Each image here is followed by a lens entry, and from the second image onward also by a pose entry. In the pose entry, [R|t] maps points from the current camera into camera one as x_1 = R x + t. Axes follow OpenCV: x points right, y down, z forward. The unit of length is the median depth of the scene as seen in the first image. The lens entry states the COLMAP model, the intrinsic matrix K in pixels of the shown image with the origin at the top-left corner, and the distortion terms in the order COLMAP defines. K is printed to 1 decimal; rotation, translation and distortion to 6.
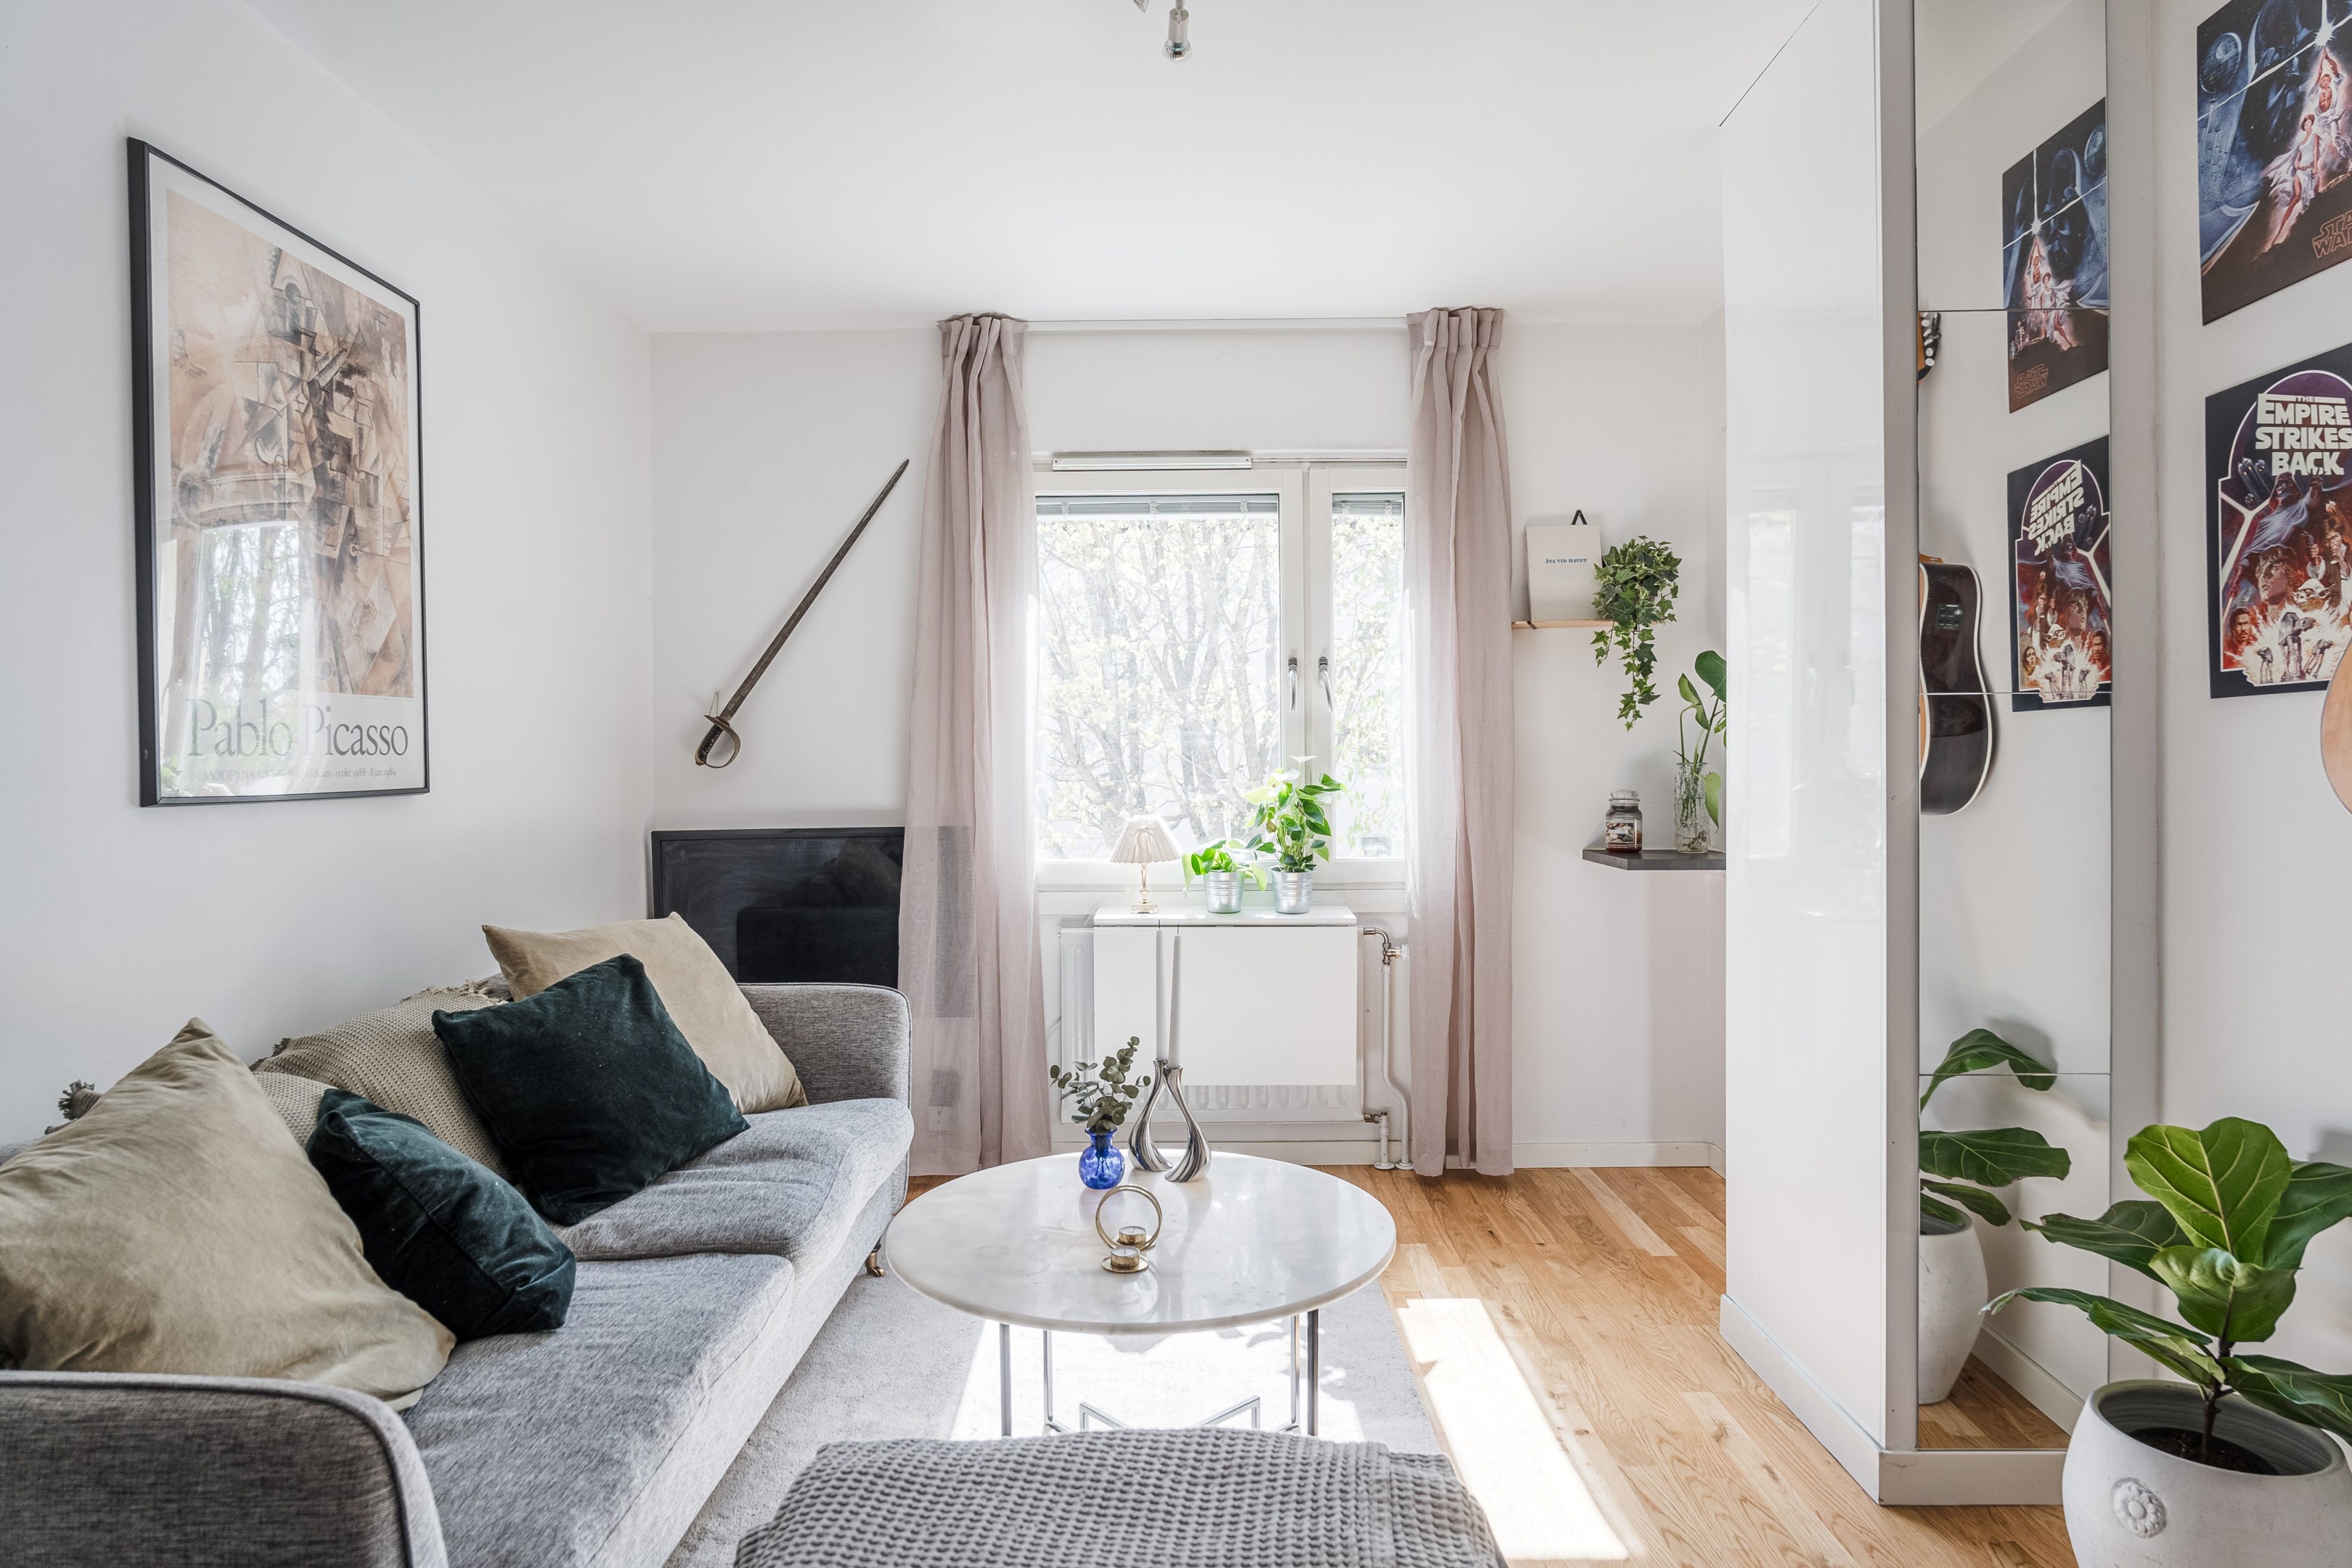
lens RADIAL K [[1340.2, 0, 1176.0], [0, 1340.2, 784.0], [0, 0, 1]] dist [-0.002954, 0.000466]
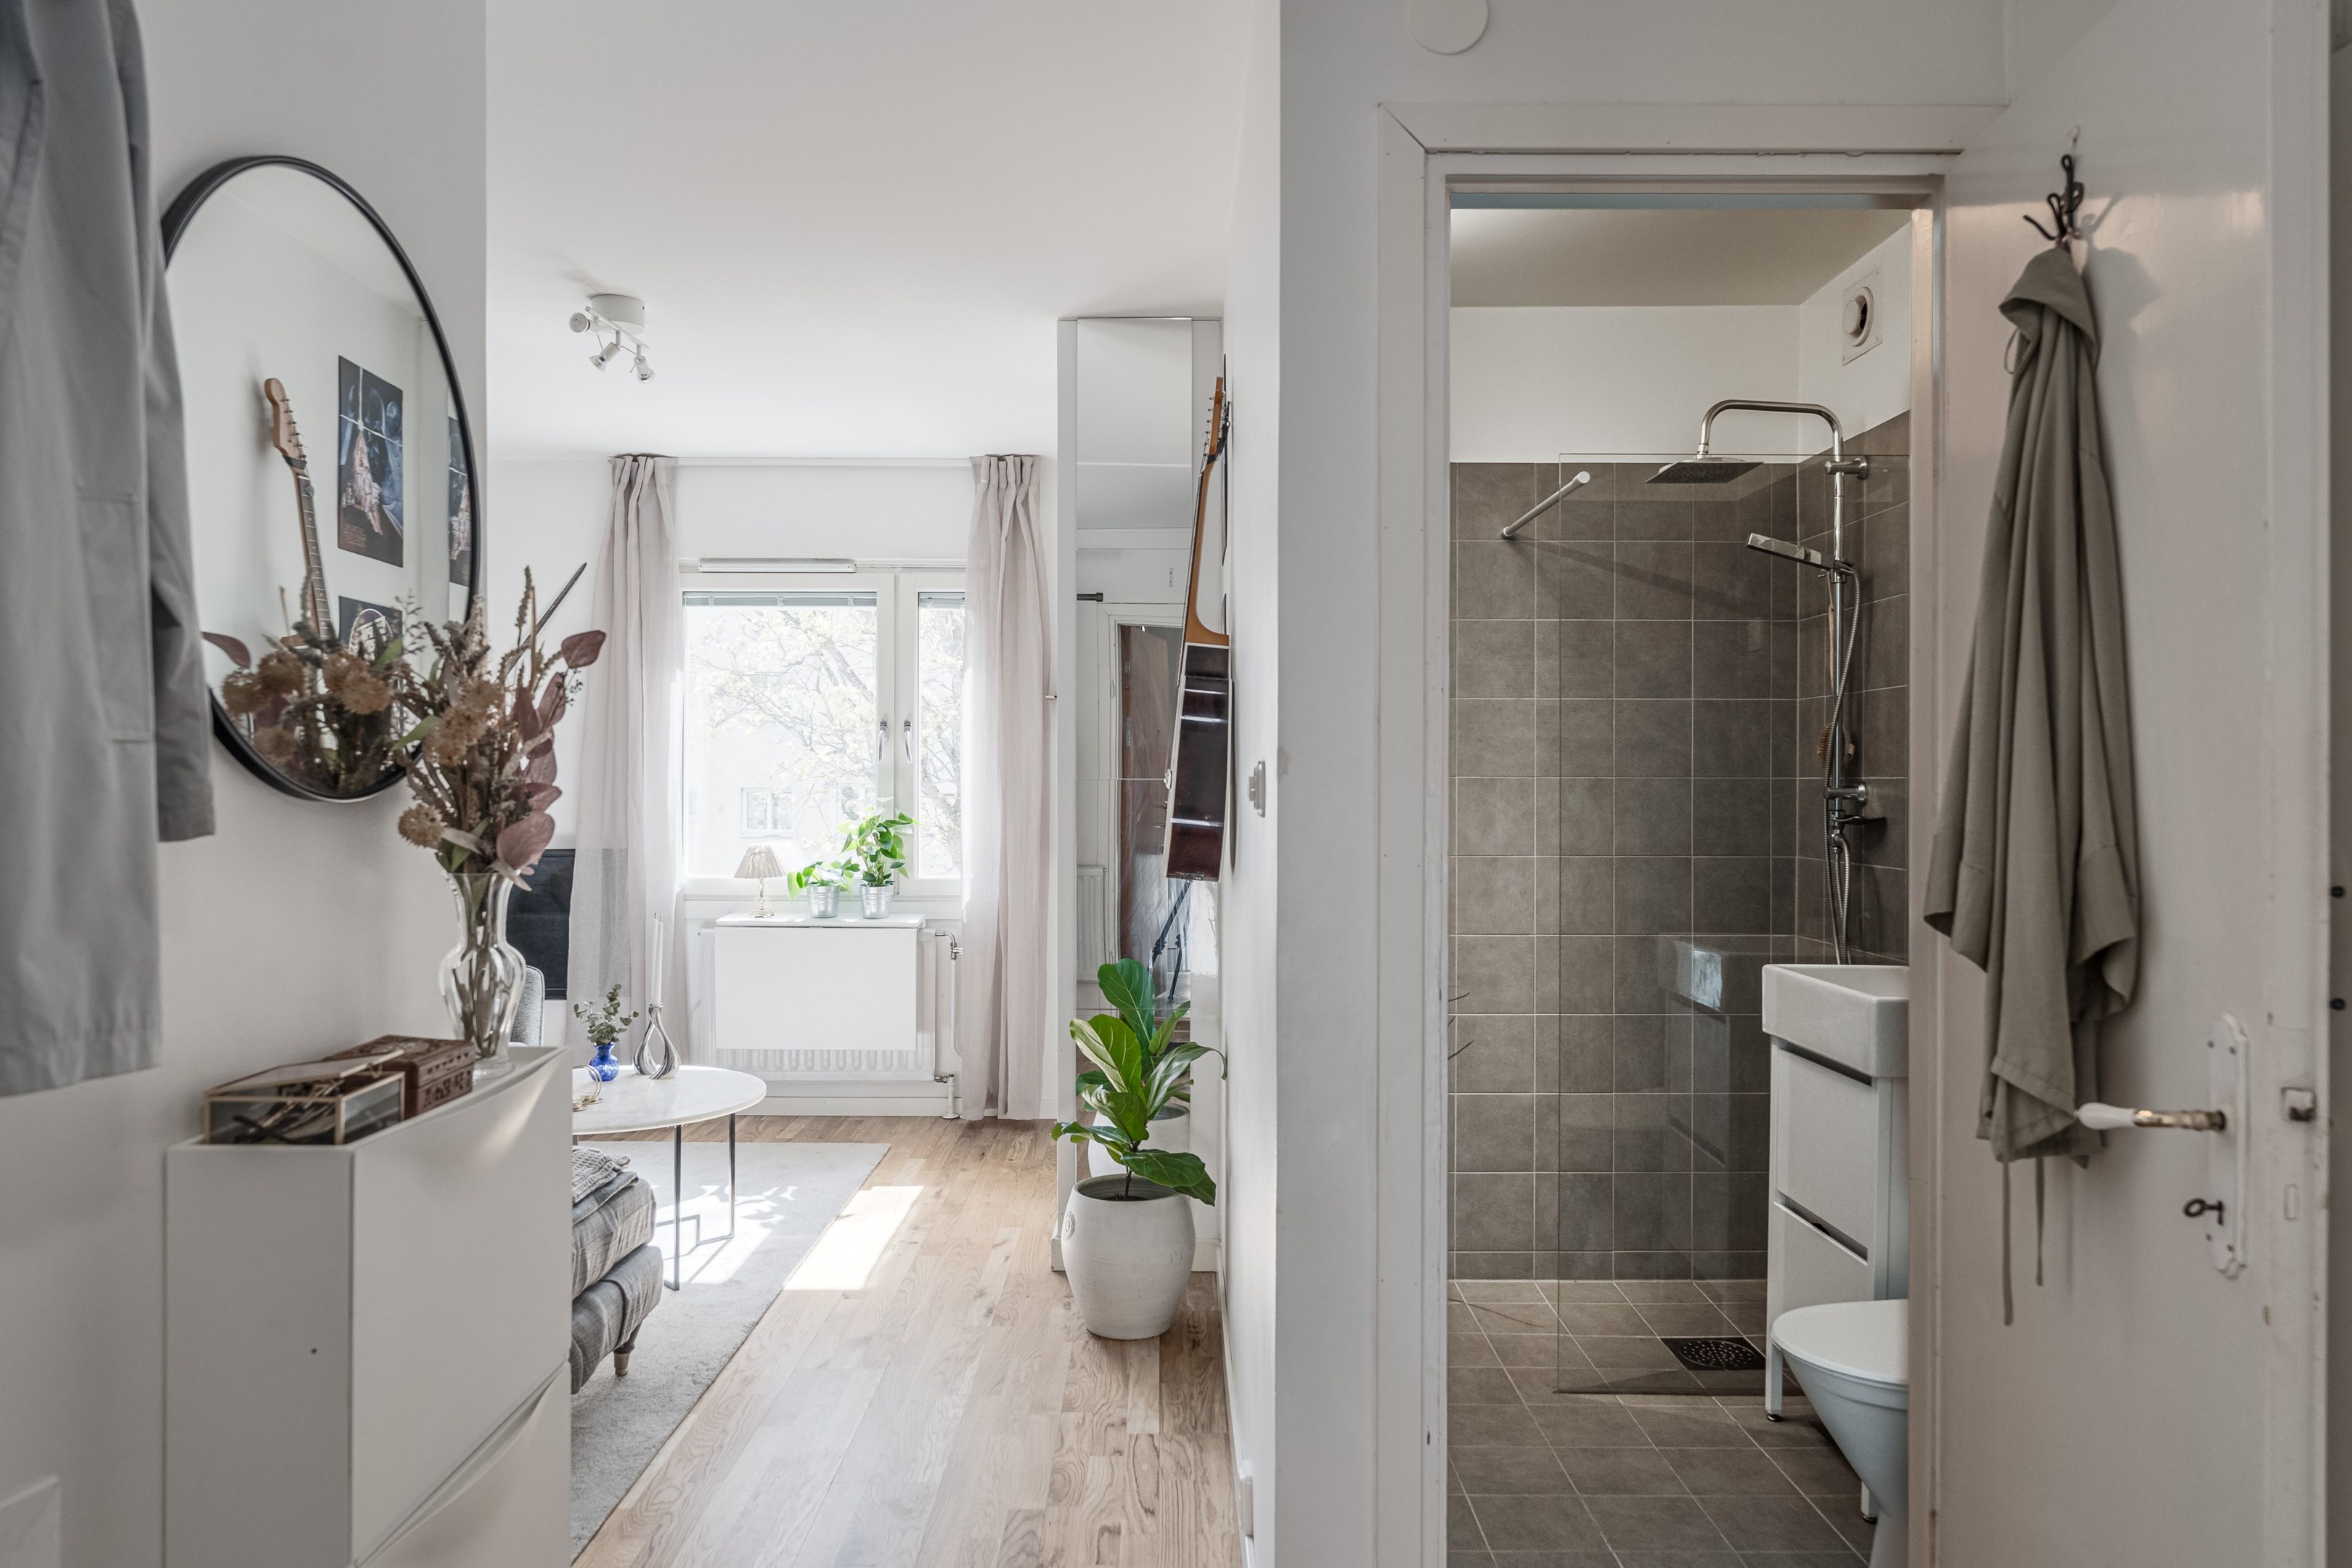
lens RADIAL K [[1570.7, 0, 1176.0], [0, 1570.7, 784.0], [0, 0, 1]] dist [0.004933, 0.000725]
pose [[0.999929, 0.010230, 0.006039, 0.563851], [-0.010189, 0.999925, -0.006741, -0.040241], [-0.006108, 0.006679, 0.999959, -0.797907]]
